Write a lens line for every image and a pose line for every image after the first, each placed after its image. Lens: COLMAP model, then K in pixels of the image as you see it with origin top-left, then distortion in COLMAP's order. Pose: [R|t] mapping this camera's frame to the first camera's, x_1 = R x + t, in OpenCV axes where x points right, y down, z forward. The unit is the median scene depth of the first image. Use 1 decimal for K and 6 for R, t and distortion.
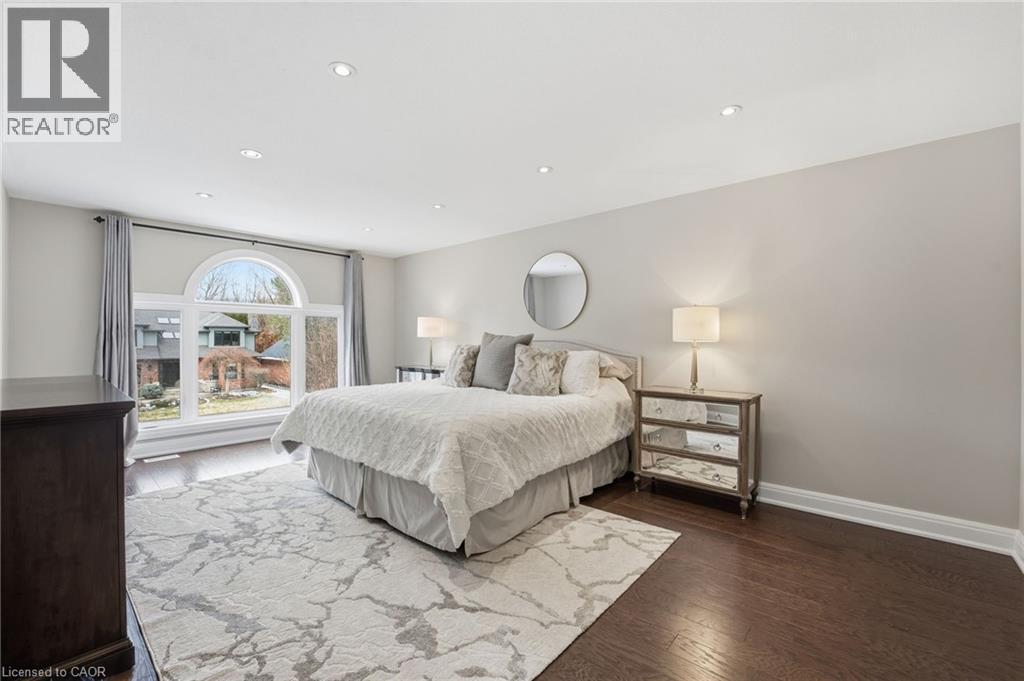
lens RADIAL K [[428.1, 0, 510.7], [0, 428.1, 337.7], [0, 0, 1]] dist [-0.012420, -0.000072]
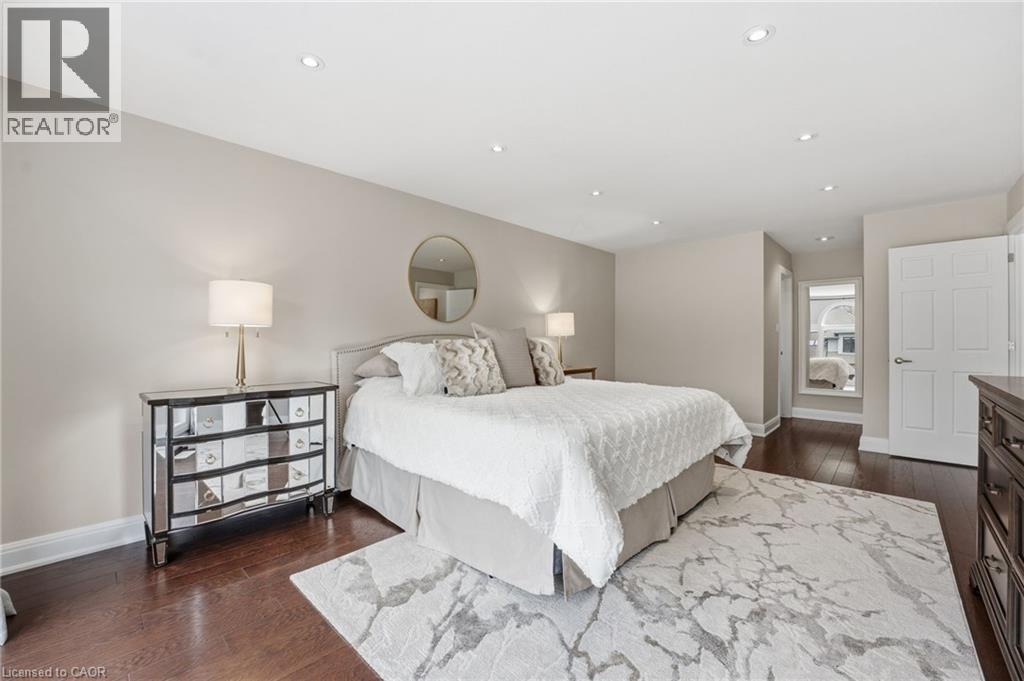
lens RADIAL K [[428.1, 0, 510.5], [0, 428.1, 341.7], [0, 0, 1]] dist [-0.012420, -0.000072]
pose [[0.003369, 0.001088, 0.999994, -1.360810], [0.007851, 0.999969, -0.001114, 0.037473], [-0.999964, 0.007855, 0.003360, 1.492727]]
